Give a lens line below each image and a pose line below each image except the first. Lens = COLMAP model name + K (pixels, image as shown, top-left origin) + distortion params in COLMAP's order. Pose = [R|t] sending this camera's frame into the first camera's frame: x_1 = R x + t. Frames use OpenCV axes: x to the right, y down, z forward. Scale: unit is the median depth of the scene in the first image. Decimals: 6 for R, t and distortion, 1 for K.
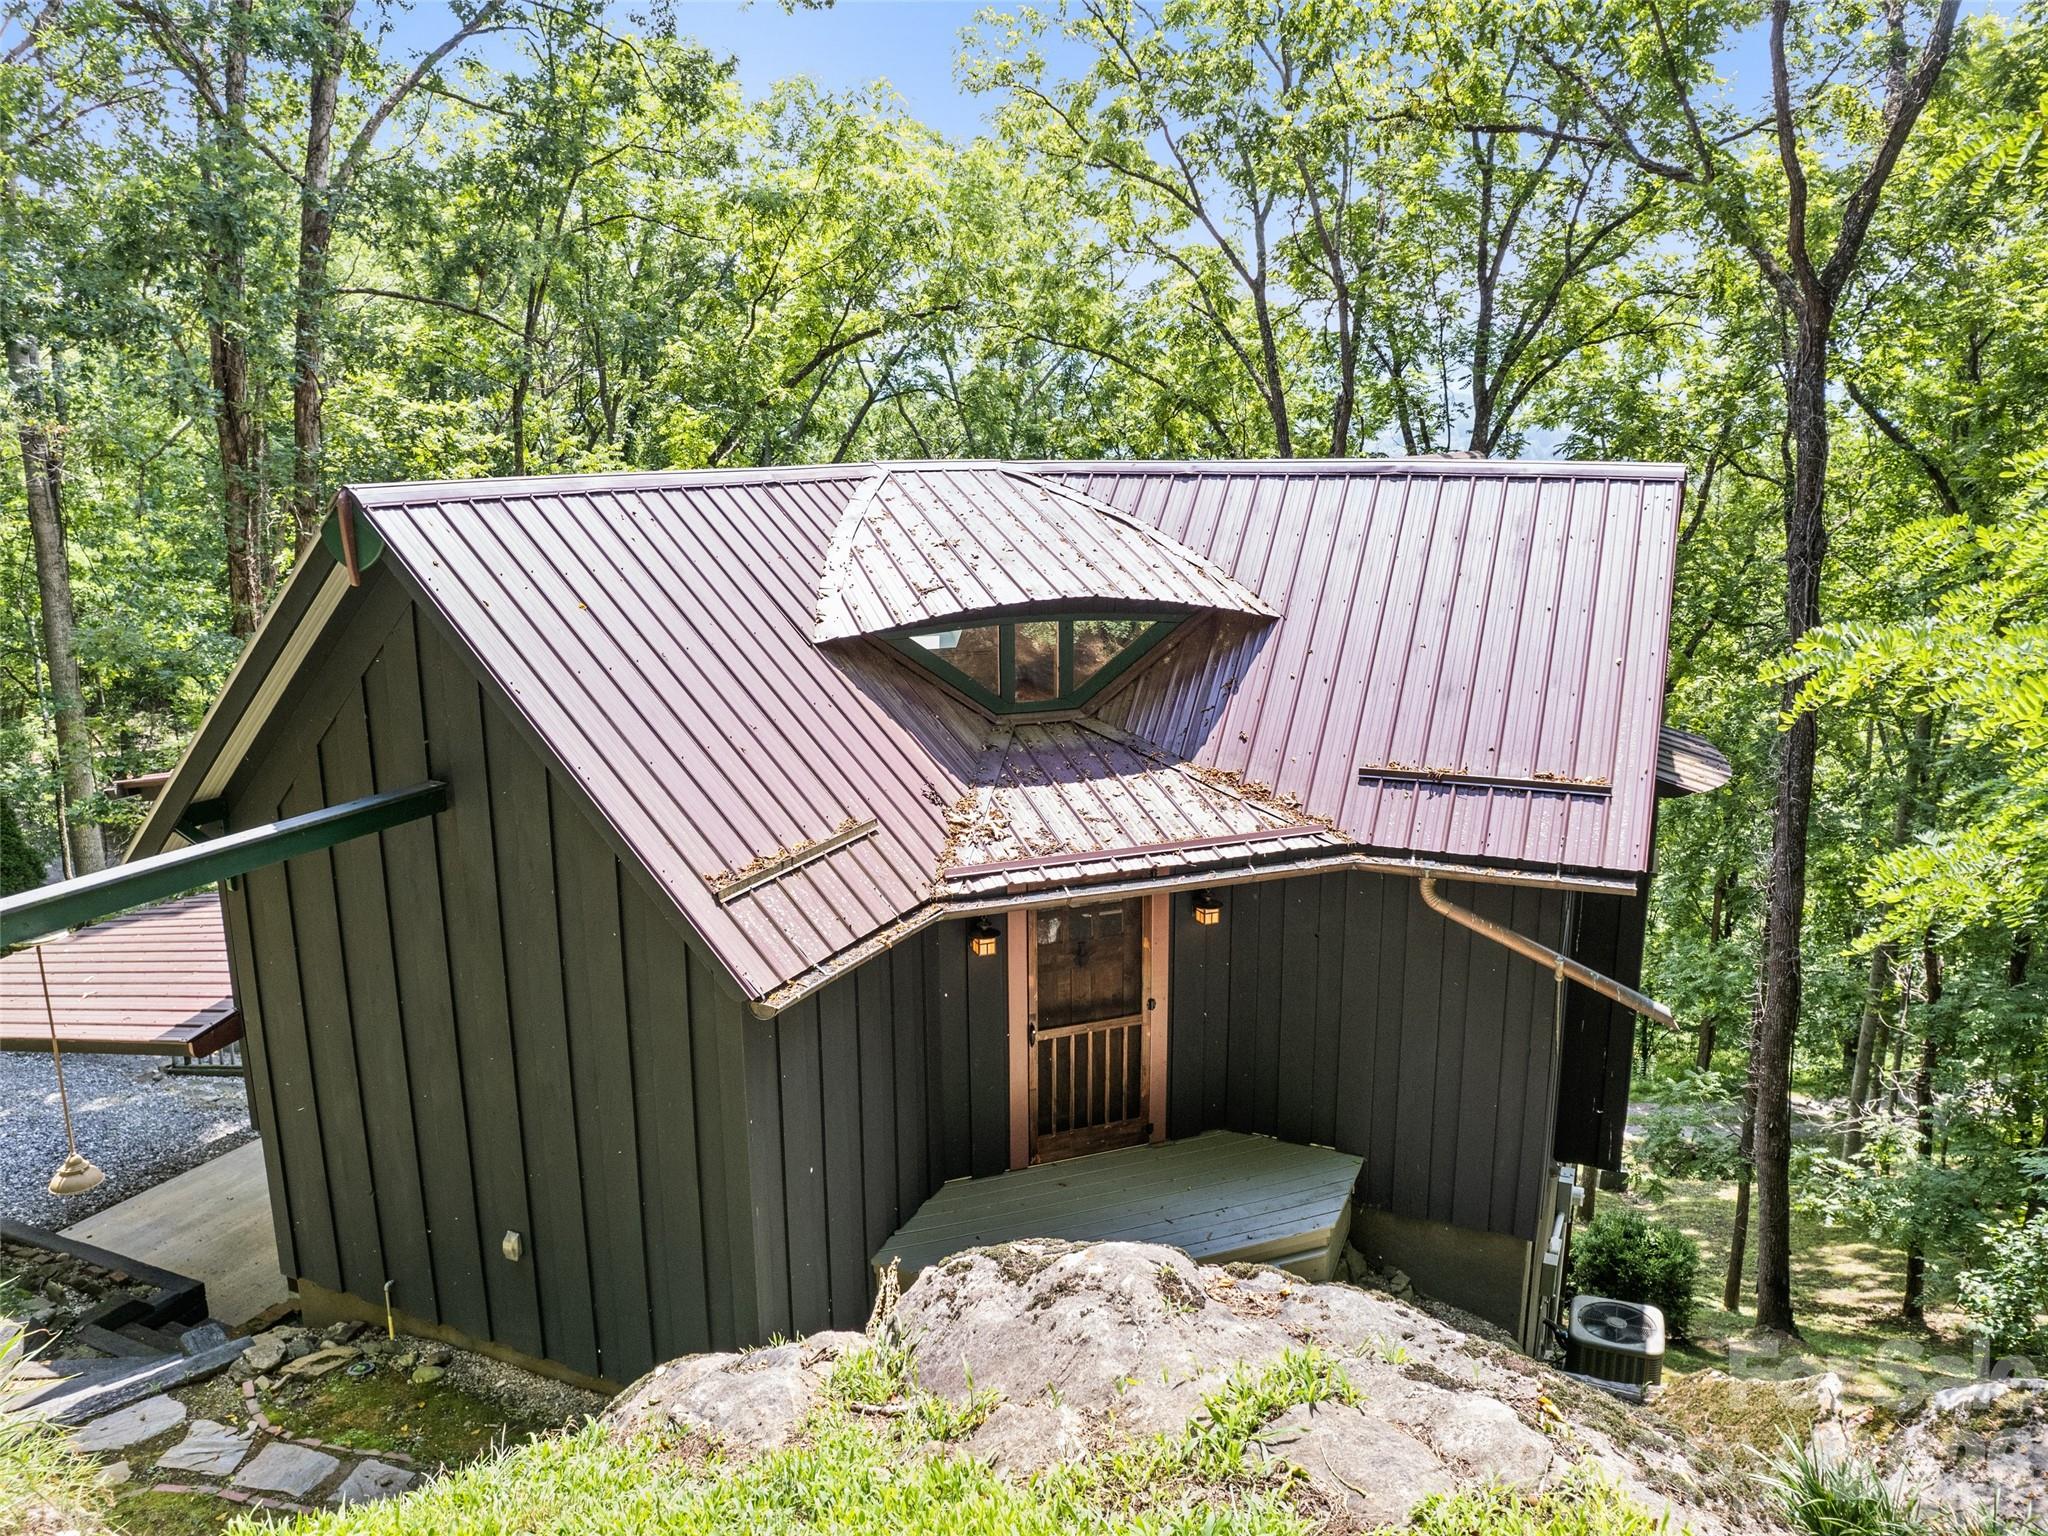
lens RADIAL K [[1468.7, 0, 1024.0], [0, 1468.7, 768.0], [0, 0, 1]] dist [-0.070386, 0.062629]
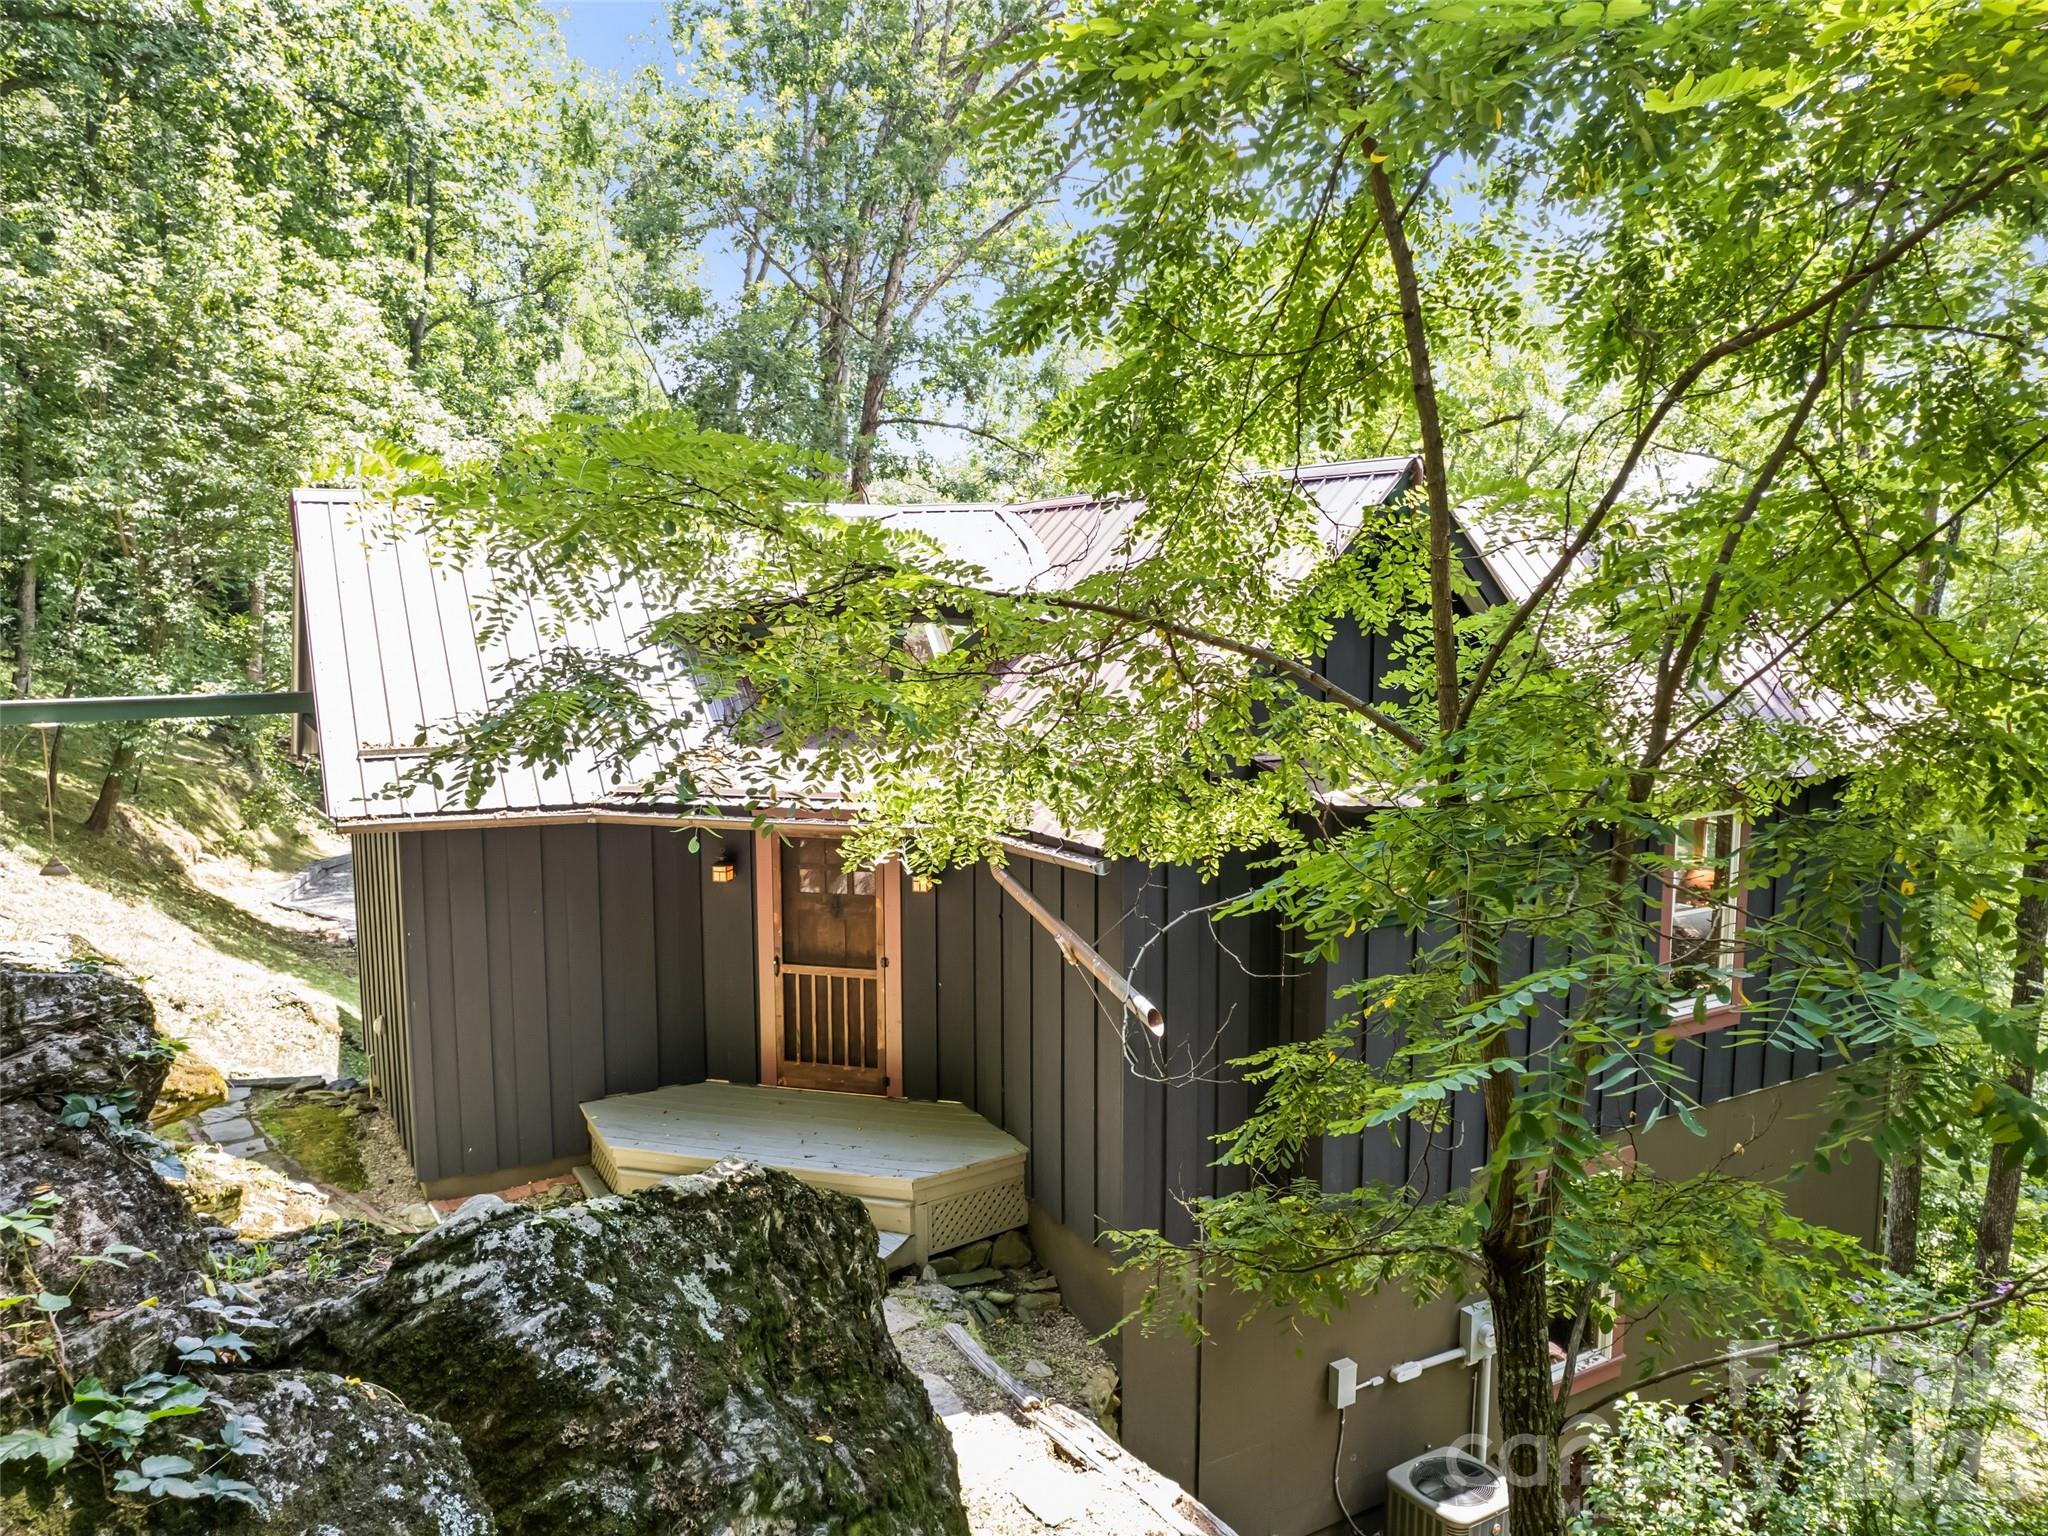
lens RADIAL K [[1468.7, 0, 1024.0], [0, 1468.7, 768.0], [0, 0, 1]] dist [-0.070386, 0.062629]
pose [[0.811470, 0.070257, -0.580155, 0.821315], [-0.132373, 0.989042, -0.065378, 0.077073], [0.569204, 0.129849, 0.811878, 0.152298]]
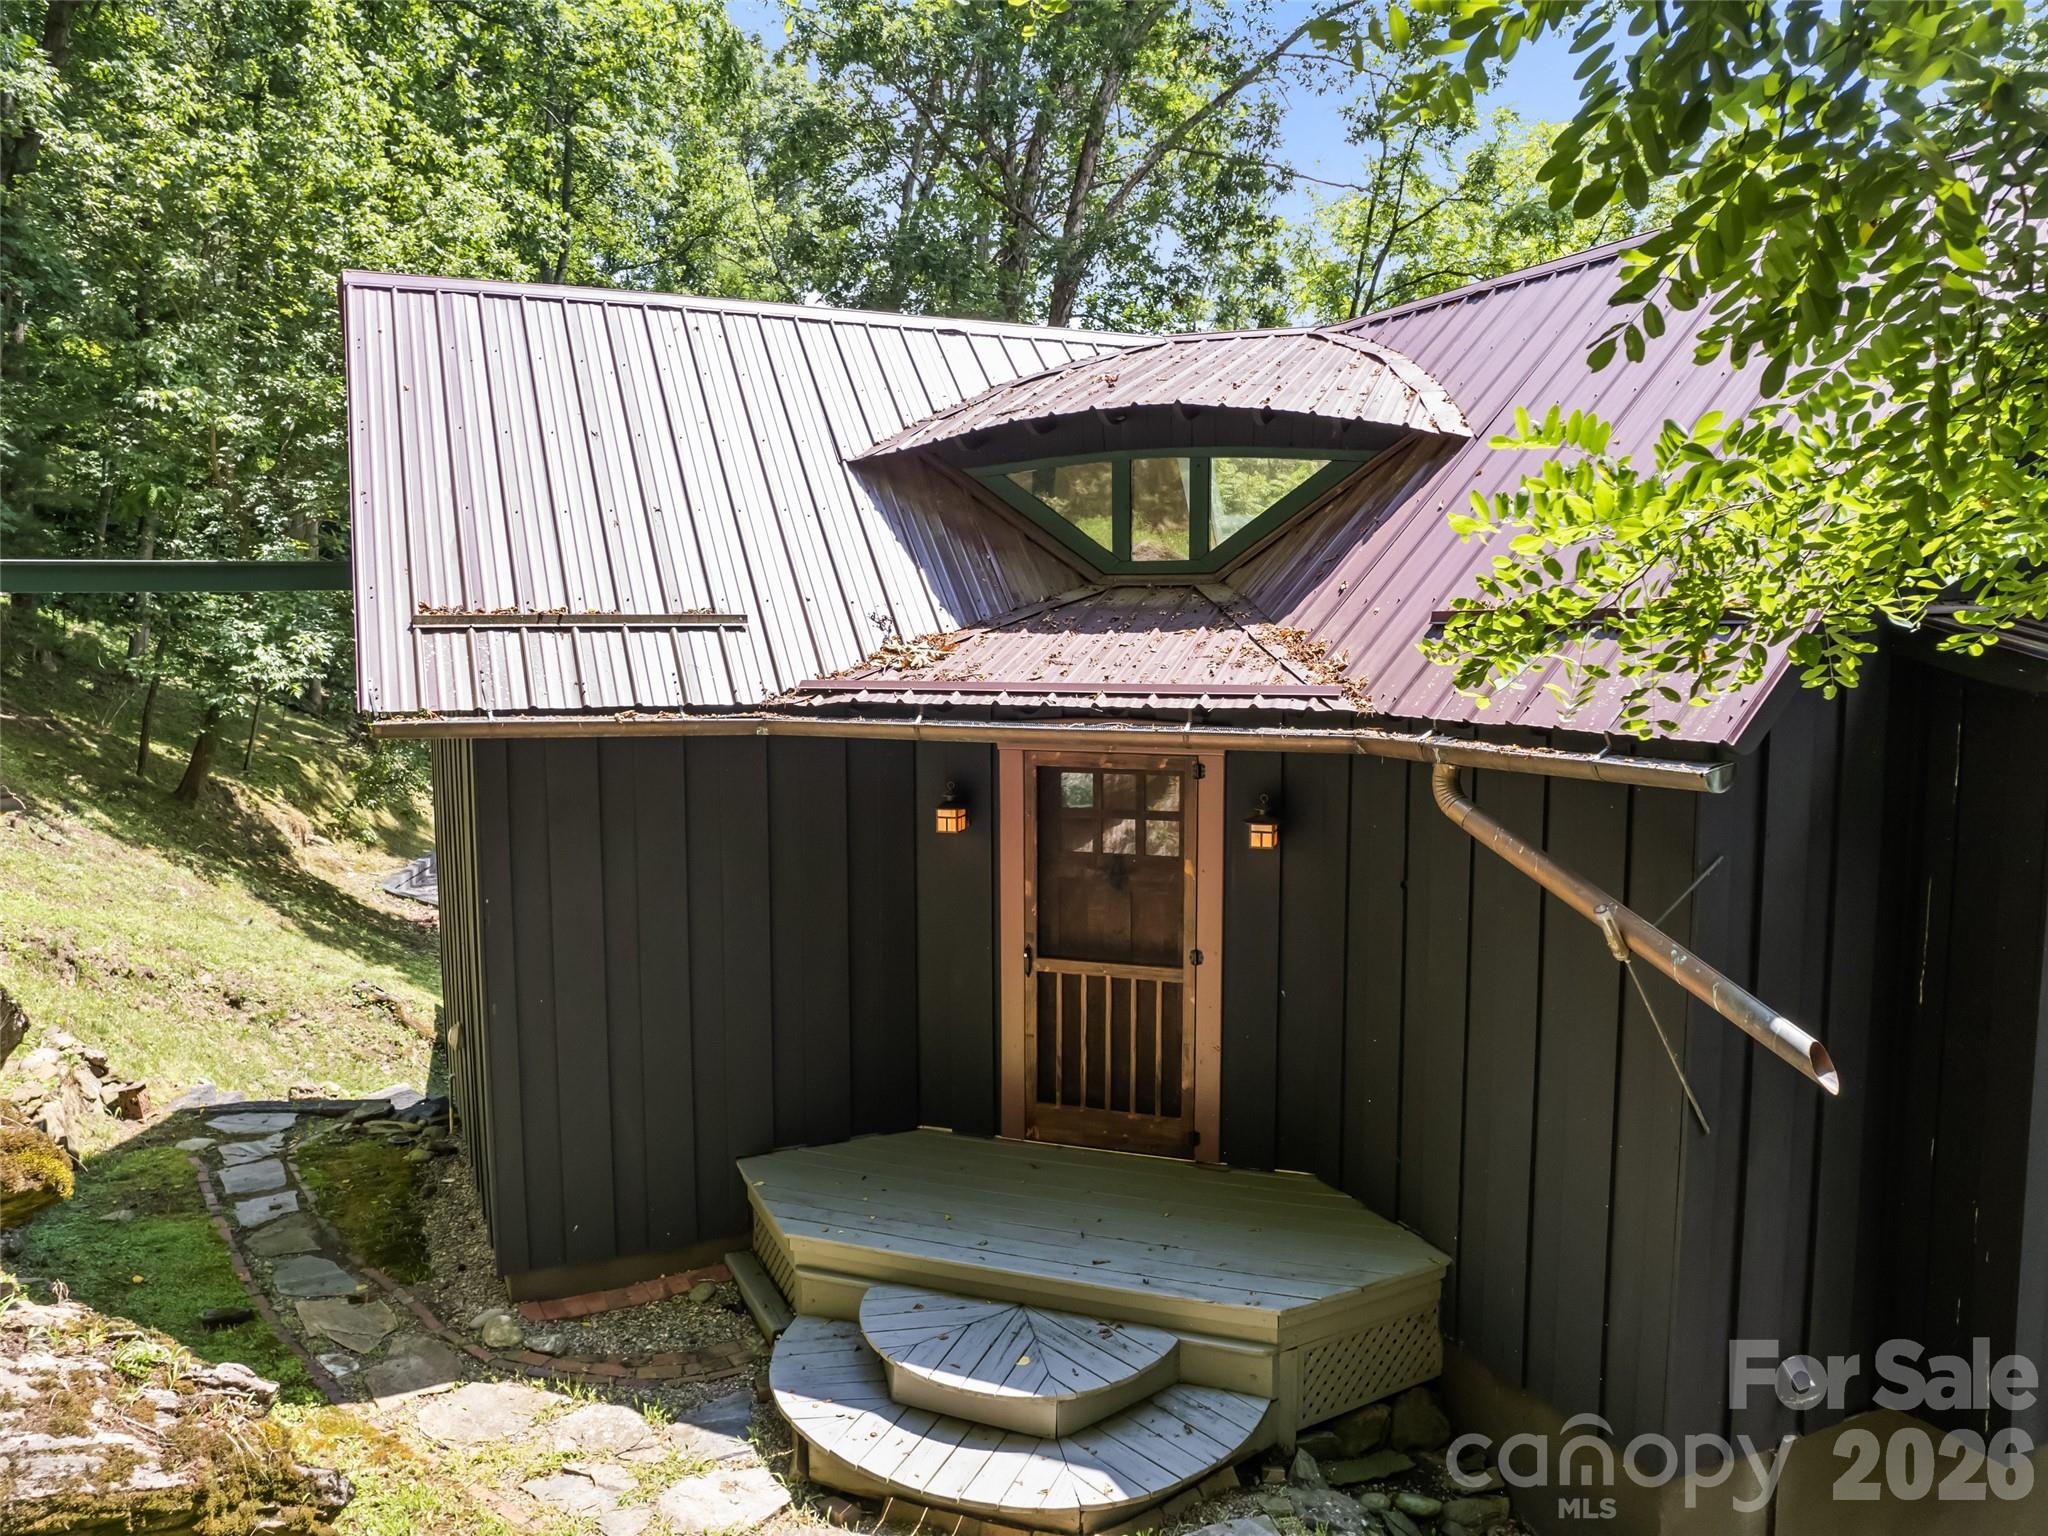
lens RADIAL K [[1468.7, 0, 1024.0], [0, 1468.7, 768.0], [0, 0, 1]] dist [-0.070386, 0.062629]
pose [[0.758730, 0.072165, -0.647396, 0.496934], [-0.145645, 0.987478, -0.060618, 0.128589], [0.634915, 0.140283, 0.759739, 0.394714]]
